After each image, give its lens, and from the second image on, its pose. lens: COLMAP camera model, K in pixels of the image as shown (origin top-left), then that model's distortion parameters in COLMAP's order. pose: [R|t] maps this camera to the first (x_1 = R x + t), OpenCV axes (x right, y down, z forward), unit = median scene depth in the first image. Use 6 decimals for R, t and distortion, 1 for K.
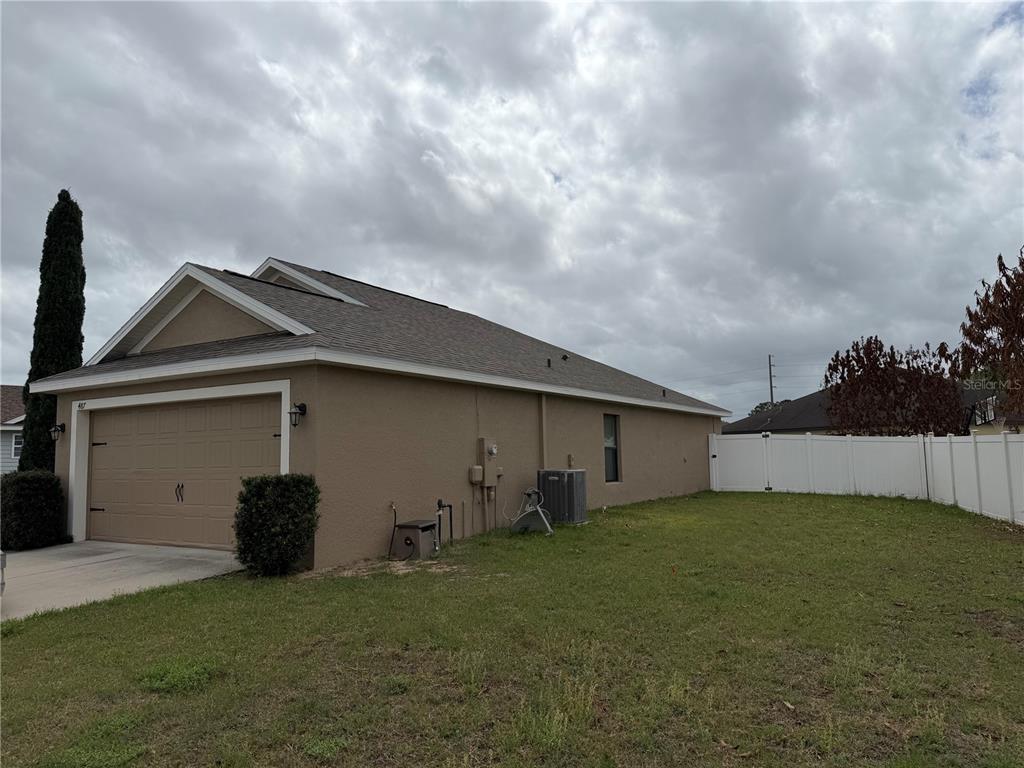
lens RADIAL K [[745.6, 0, 512.0], [0, 745.6, 384.0], [0, 0, 1]] dist [0.178362, -0.000124]
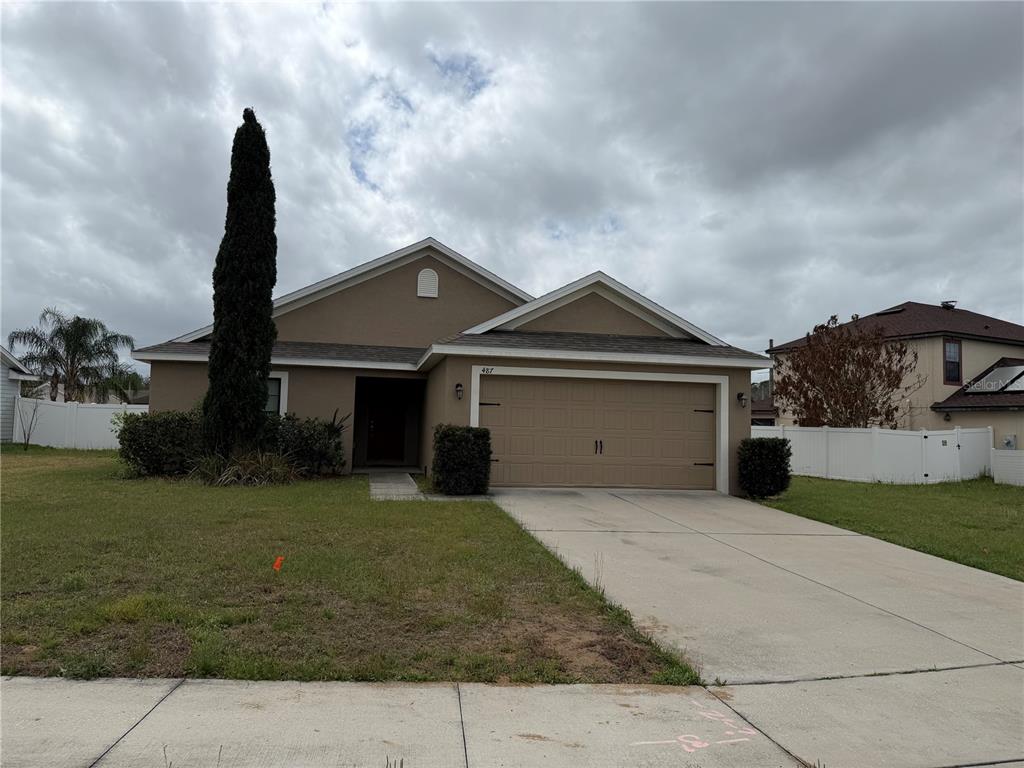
lens RADIAL K [[745.6, 0, 512.0], [0, 745.6, 384.0], [0, 0, 1]] dist [0.178362, -0.000124]
pose [[0.668115, 0.079980, 0.739747, -1.321161], [-0.104066, 0.994478, -0.013532, 0.058275], [-0.736744, -0.067942, 0.672749, 0.225733]]
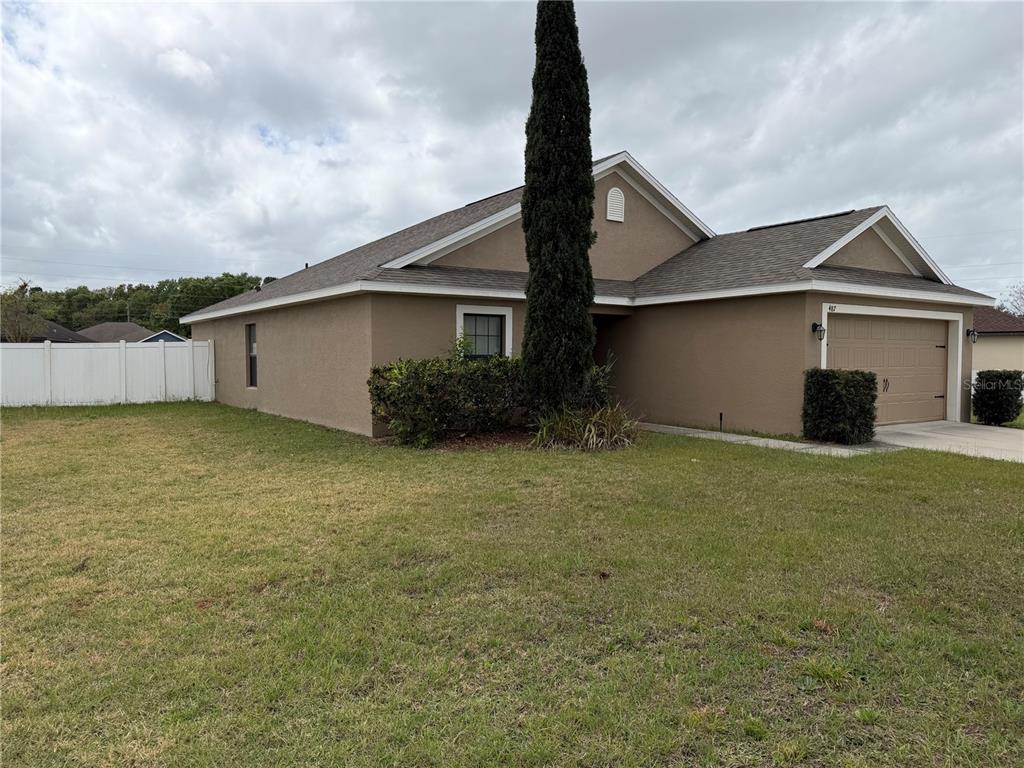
lens RADIAL K [[758.8, 0, 512.0], [0, 758.8, 384.0], [0, 0, 1]] dist [0.035110, -0.001797]
pose [[0.315845, -0.013779, 0.948711, -1.668326], [-0.093590, 0.994566, 0.045603, 0.123254], [-0.944184, -0.103194, 0.312839, 1.062853]]
